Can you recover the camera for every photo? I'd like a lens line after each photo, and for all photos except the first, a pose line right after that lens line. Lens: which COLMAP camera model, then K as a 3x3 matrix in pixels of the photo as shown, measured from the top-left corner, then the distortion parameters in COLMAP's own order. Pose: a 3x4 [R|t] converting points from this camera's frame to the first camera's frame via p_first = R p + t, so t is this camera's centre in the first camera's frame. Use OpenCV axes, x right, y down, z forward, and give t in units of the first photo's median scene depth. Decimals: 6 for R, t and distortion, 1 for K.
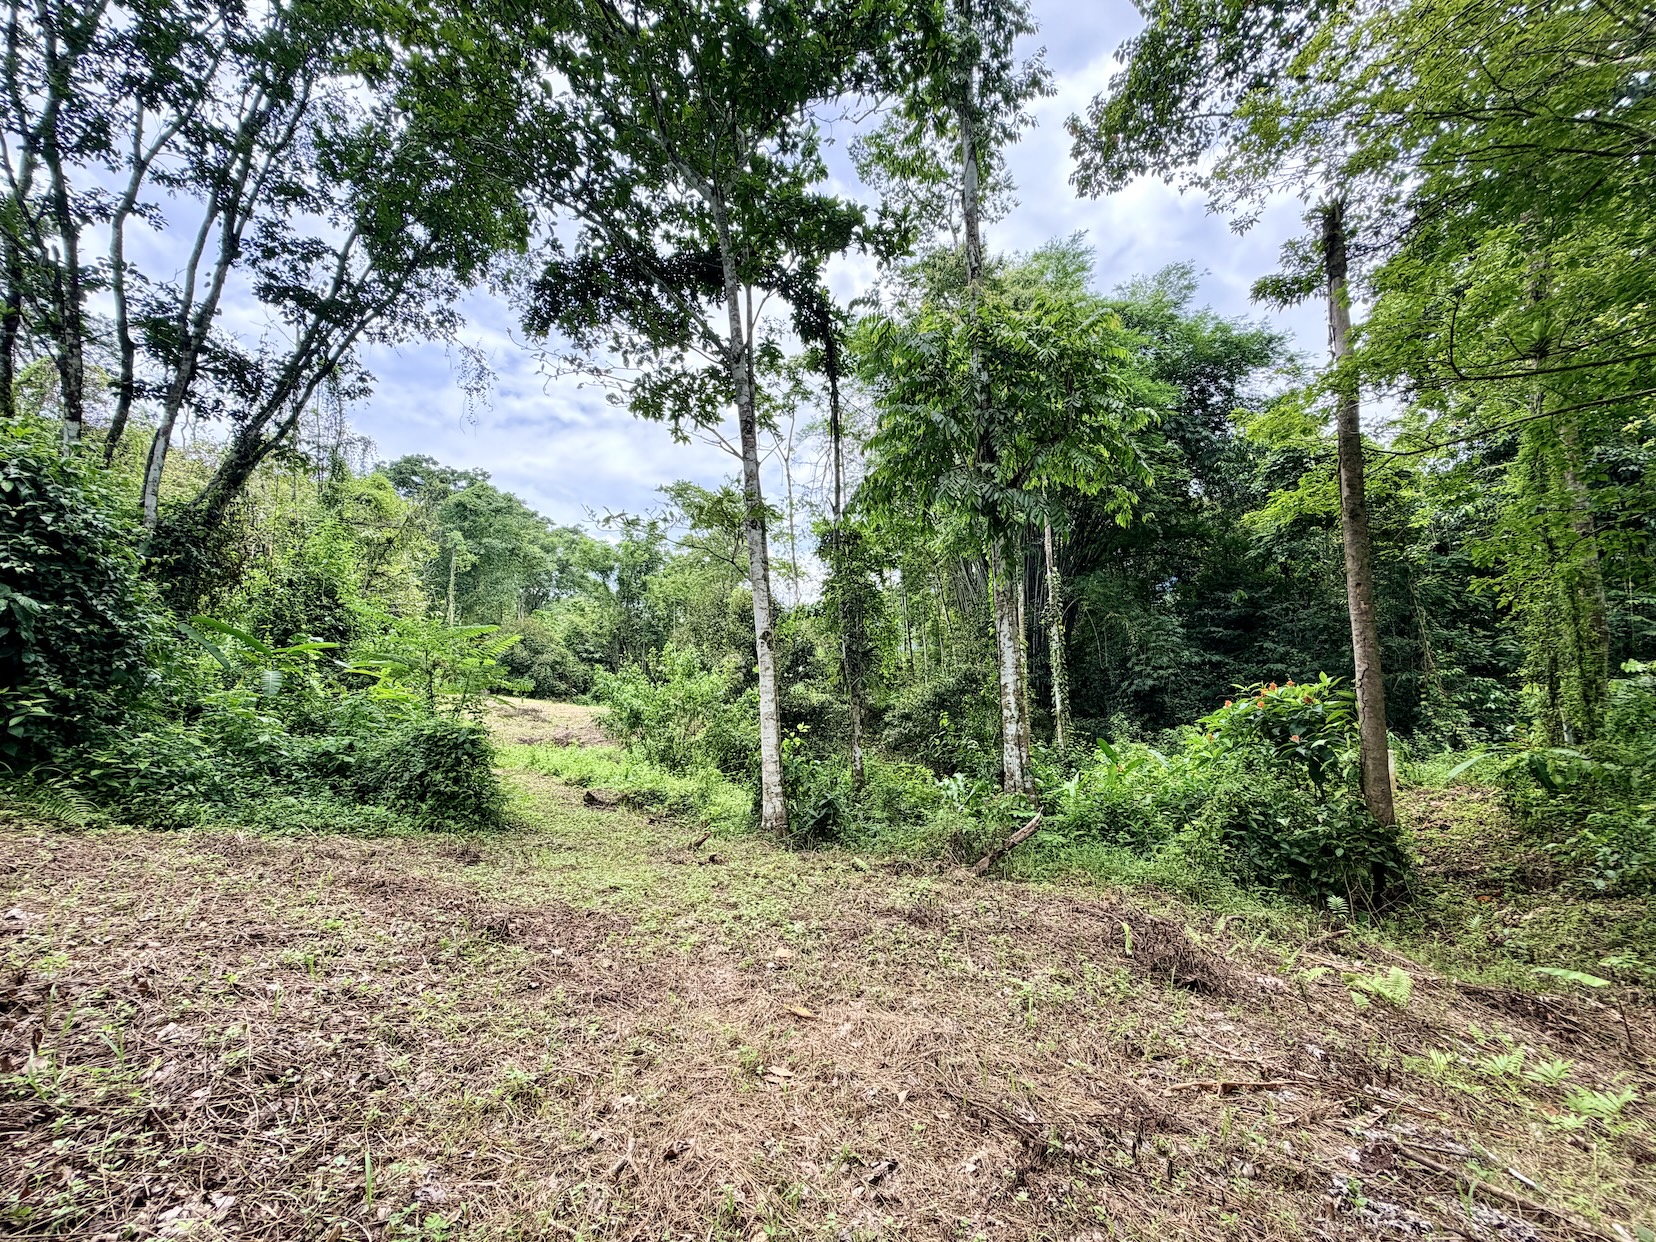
lens RADIAL K [[664.7, 0, 824.5], [0, 664.7, 624.5], [0, 0, 1]] dist [-0.002161, -0.000081]
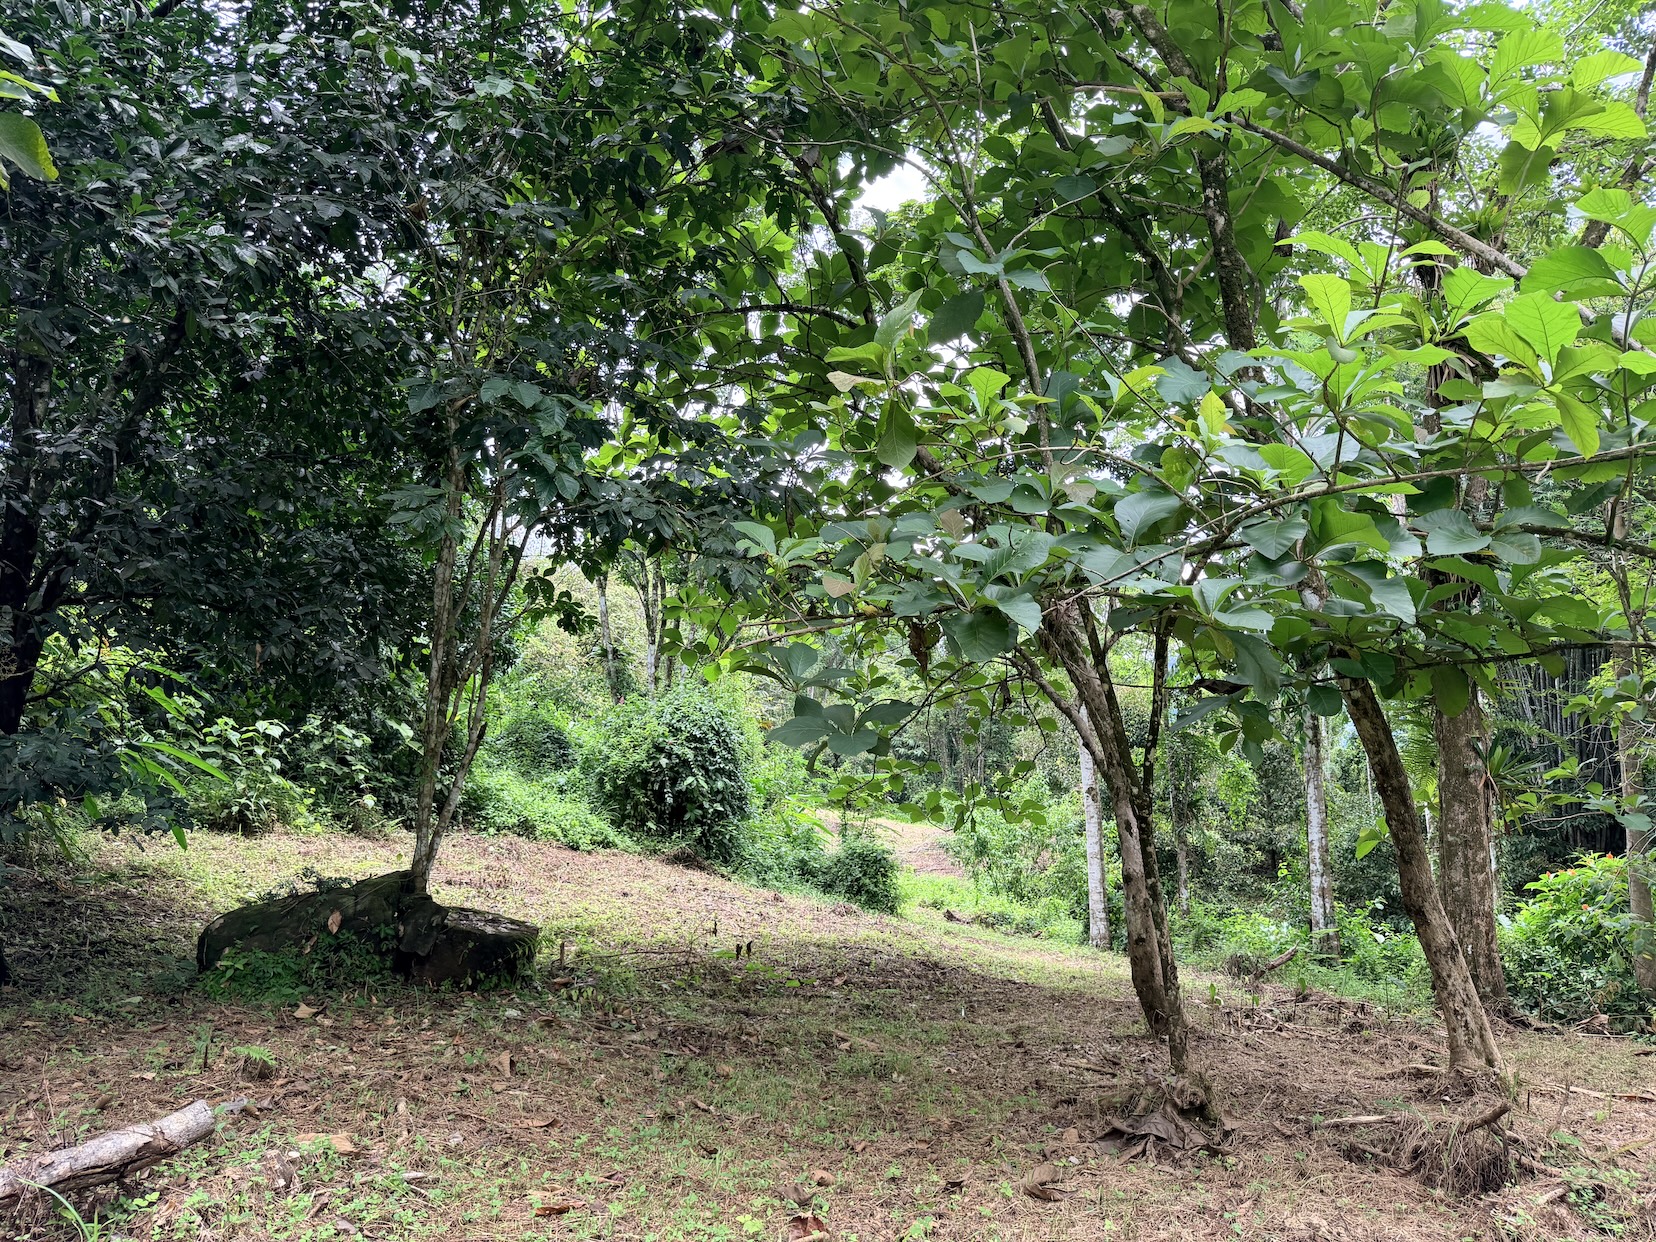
lens RADIAL K [[1167.4, 0, 831.5], [0, 1167.4, 622.6], [0, 0, 1]] dist [-0.001964, -0.002448]
pose [[0.925748, -0.006631, -0.378082, 0.245928], [-0.011966, 0.998832, -0.046818, -0.161441], [0.377951, 0.047866, 0.924587, -1.047803]]
